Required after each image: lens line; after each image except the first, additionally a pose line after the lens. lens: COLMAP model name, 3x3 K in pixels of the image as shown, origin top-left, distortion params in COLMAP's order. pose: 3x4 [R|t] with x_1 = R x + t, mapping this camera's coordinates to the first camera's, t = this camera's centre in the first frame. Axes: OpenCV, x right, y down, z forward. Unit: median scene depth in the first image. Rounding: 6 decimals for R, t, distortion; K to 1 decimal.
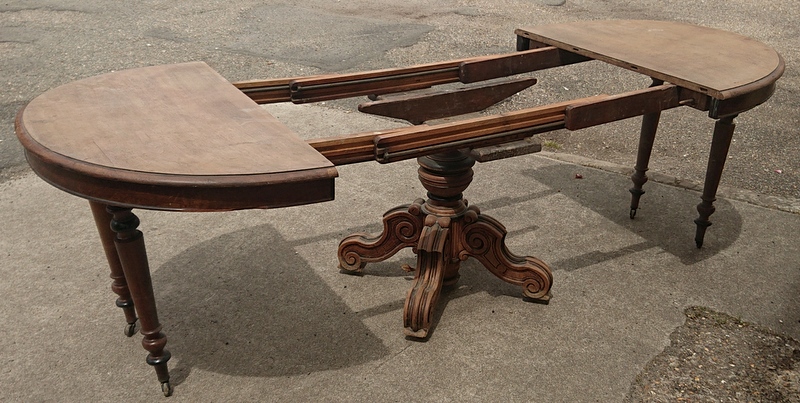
lens RADIAL K [[841.5, 0, 417.9], [0, 841.5, 218.3], [0, 0, 1]] dist [0.162636, -0.017713]
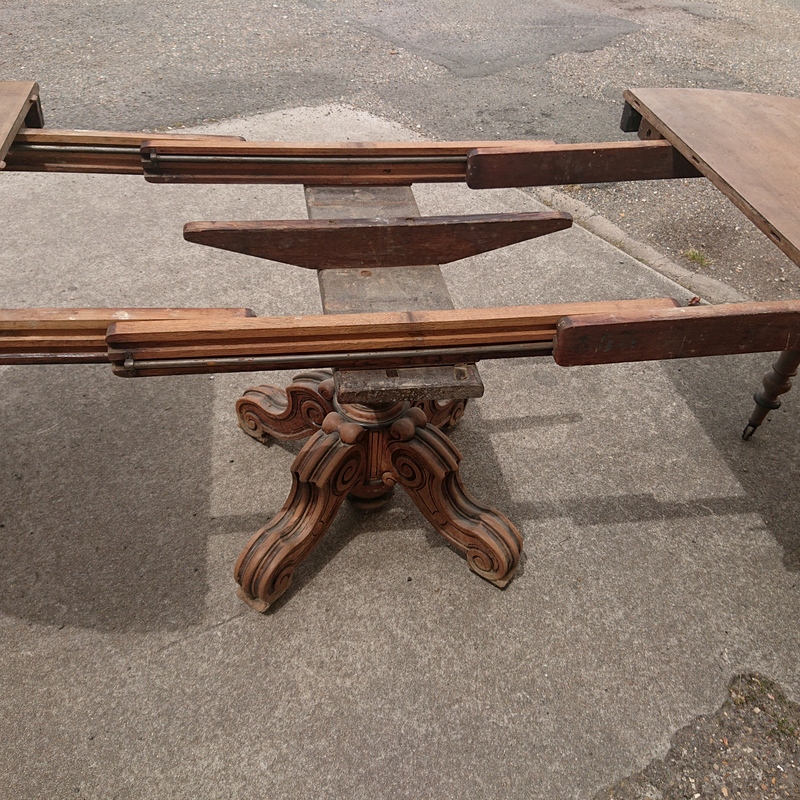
lens RADIAL K [[776.3, 0, 400.0], [0, 776.3, 400.0], [0, 0, 1]] dist [0.195675, -0.325012]
pose [[0.932197, 0.264262, -0.247333, 0.190900], [-0.190612, 0.939323, 0.285200, -0.178049], [0.307693, -0.218718, 0.926006, 0.488793]]
